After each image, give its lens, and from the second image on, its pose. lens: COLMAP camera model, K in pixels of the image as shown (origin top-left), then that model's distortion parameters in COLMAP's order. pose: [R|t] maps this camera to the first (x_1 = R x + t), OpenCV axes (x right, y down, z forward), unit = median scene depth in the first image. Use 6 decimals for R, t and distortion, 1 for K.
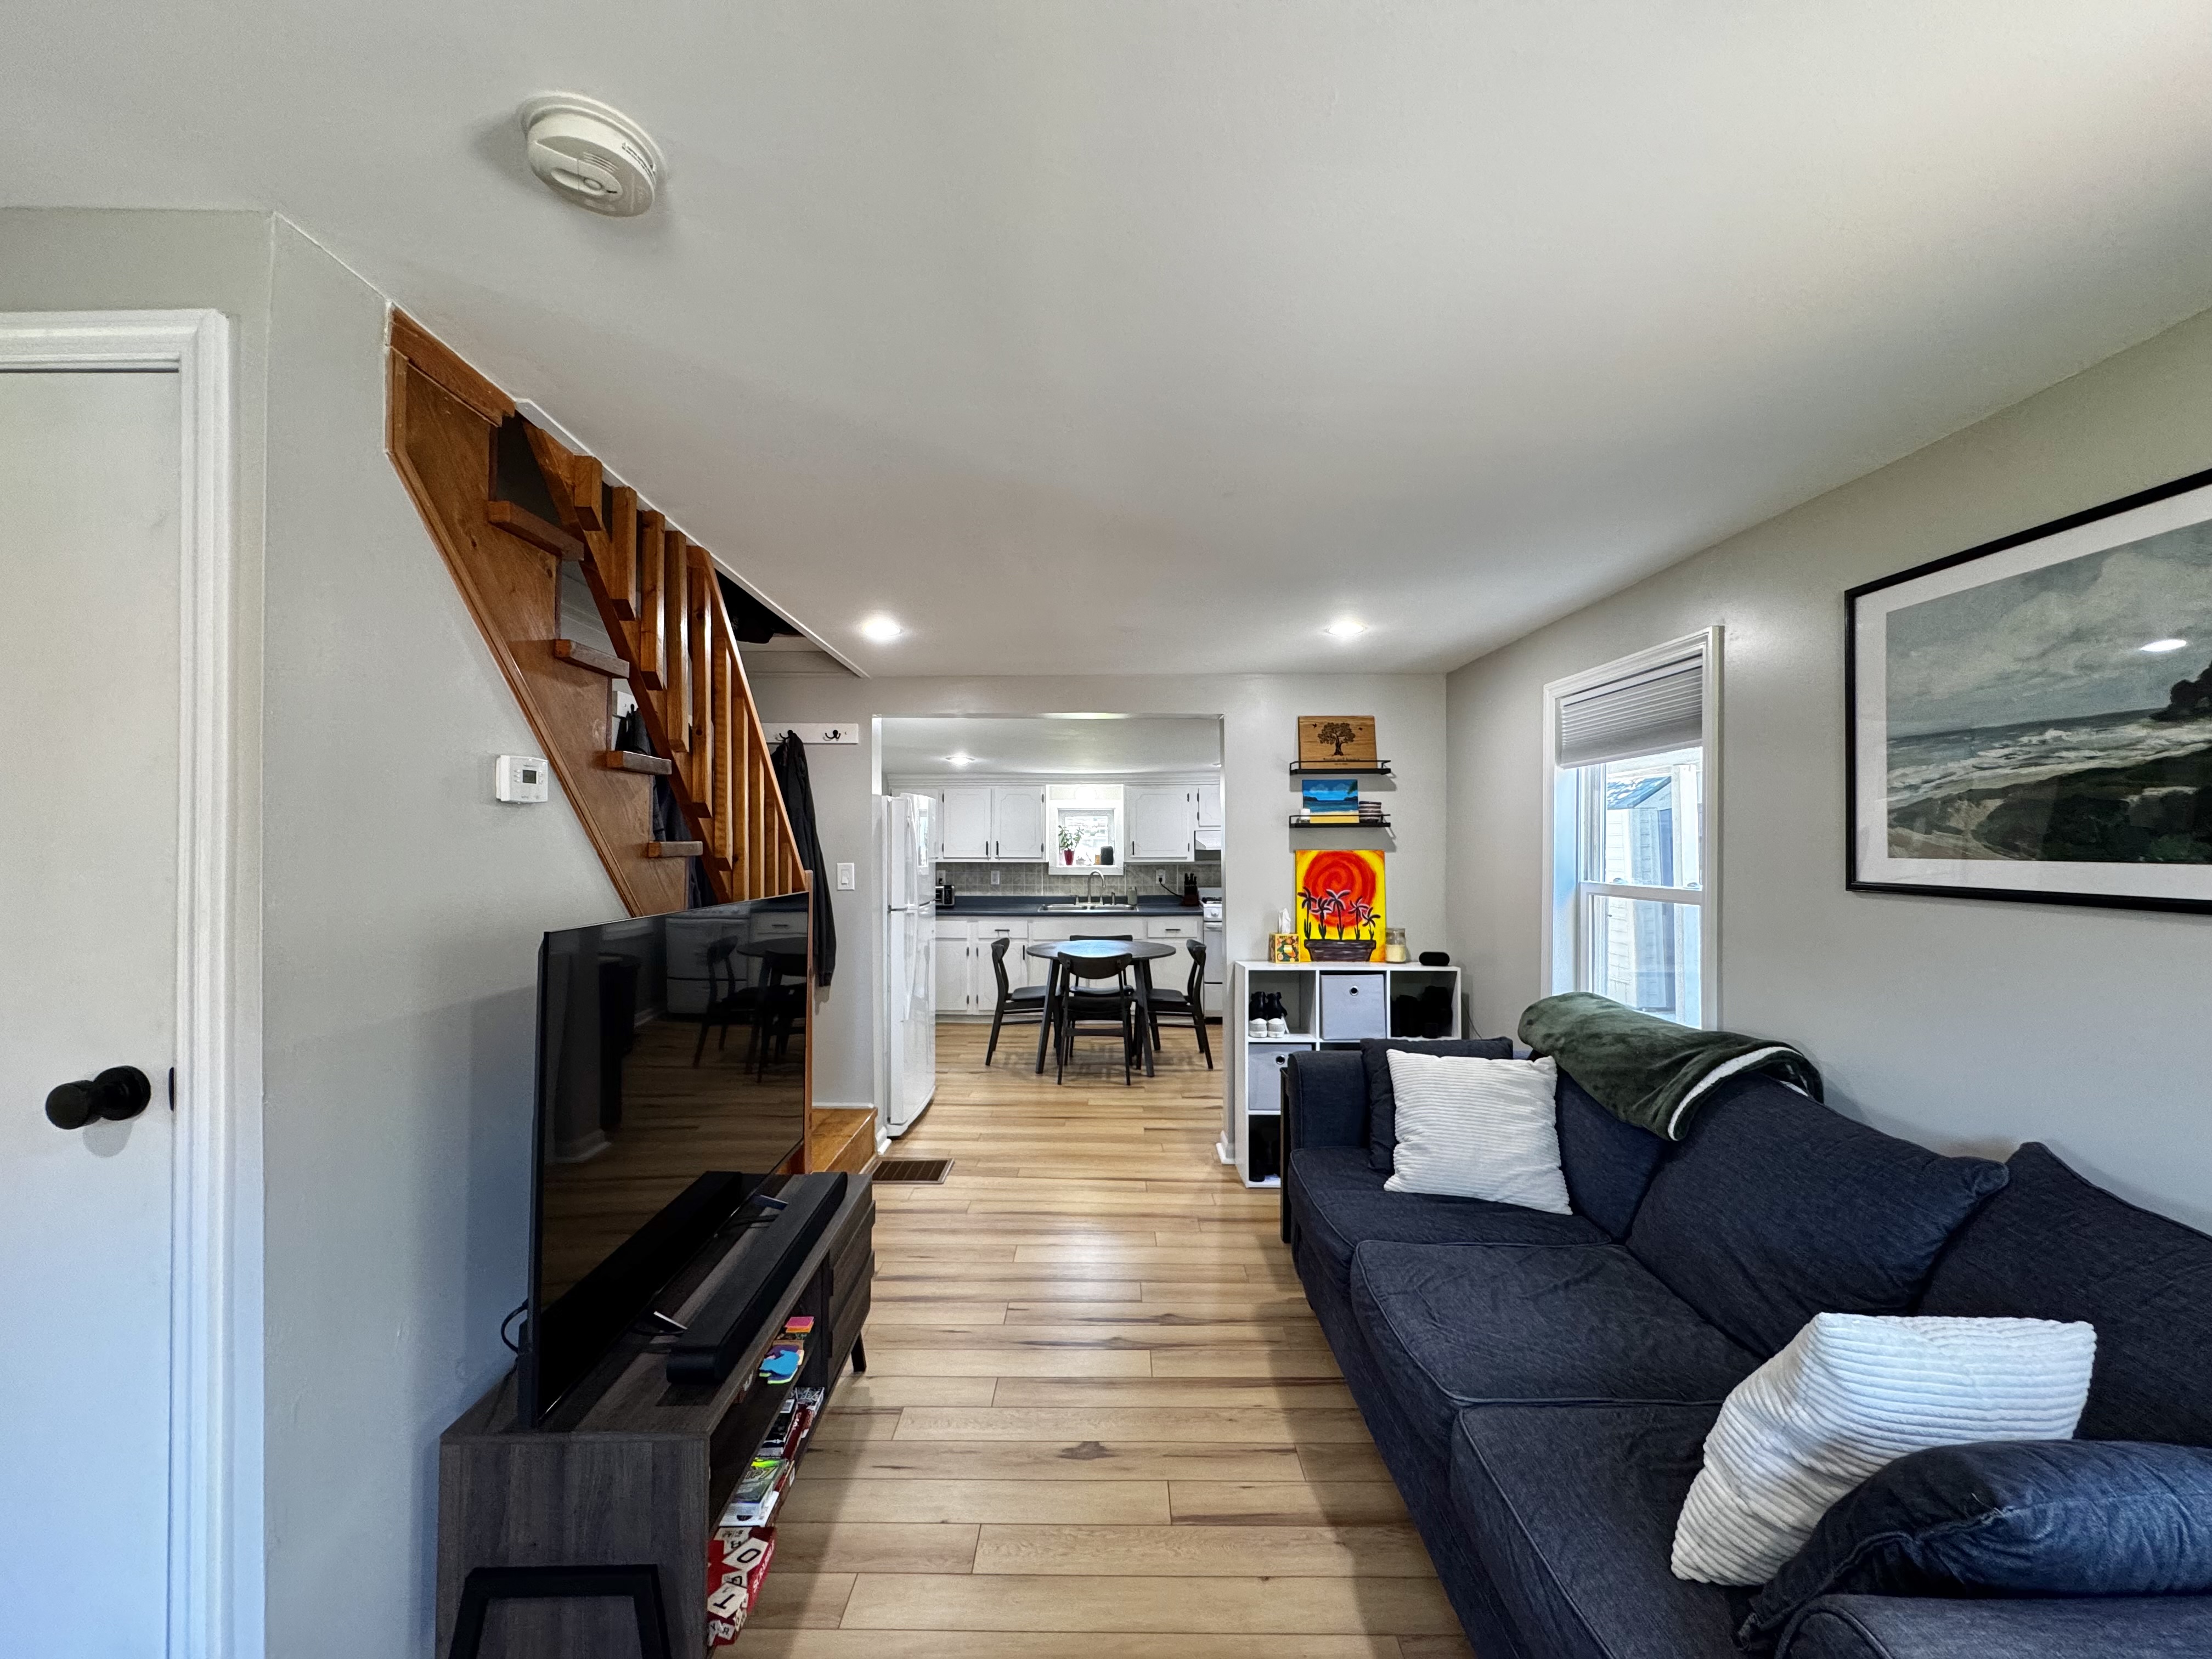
lens RADIAL K [[887.6, 0, 1112.6], [0, 887.6, 830.7], [0, 0, 1]] dist [0.000447, 0.000319]
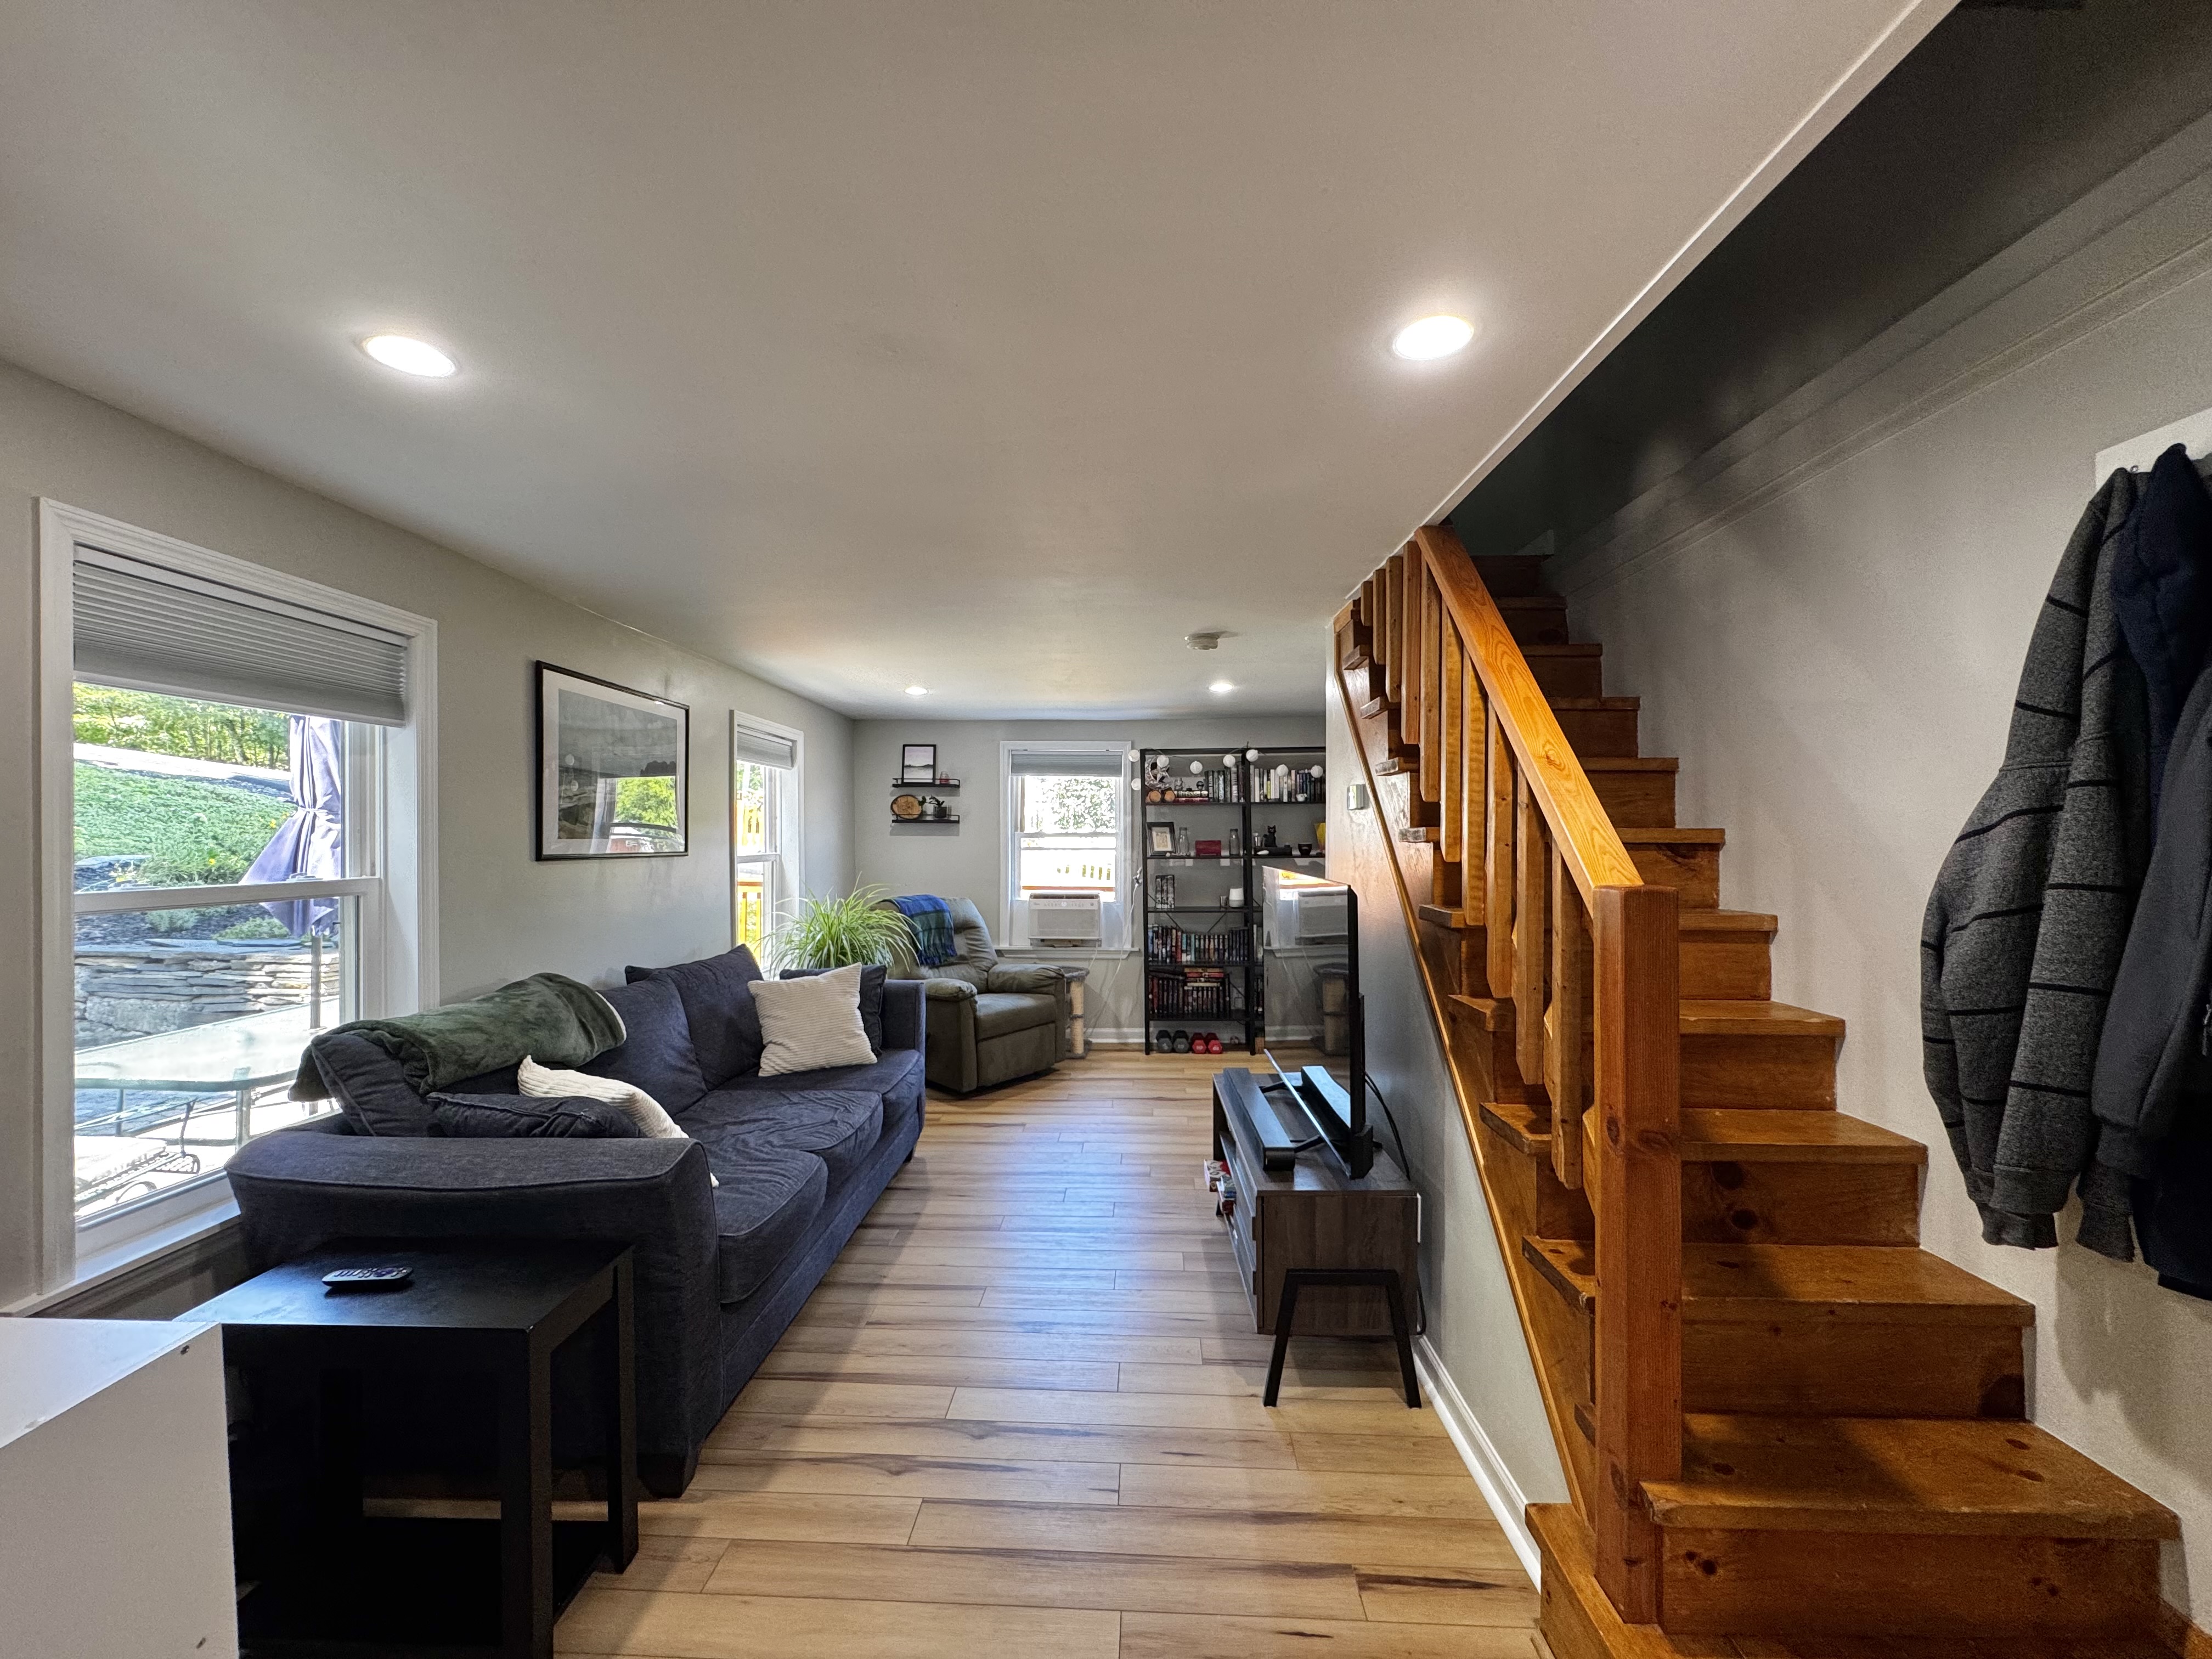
lens RADIAL K [[887.6, 0, 1112.6], [0, 887.6, 830.7], [0, 0, 1]] dist [0.000447, 0.000319]
pose [[-0.998667, 0.000847, 0.051608, -0.217780], [-0.000007, 0.999863, -0.016553, 0.040443], [-0.051615, -0.016532, -0.998530, 2.447261]]
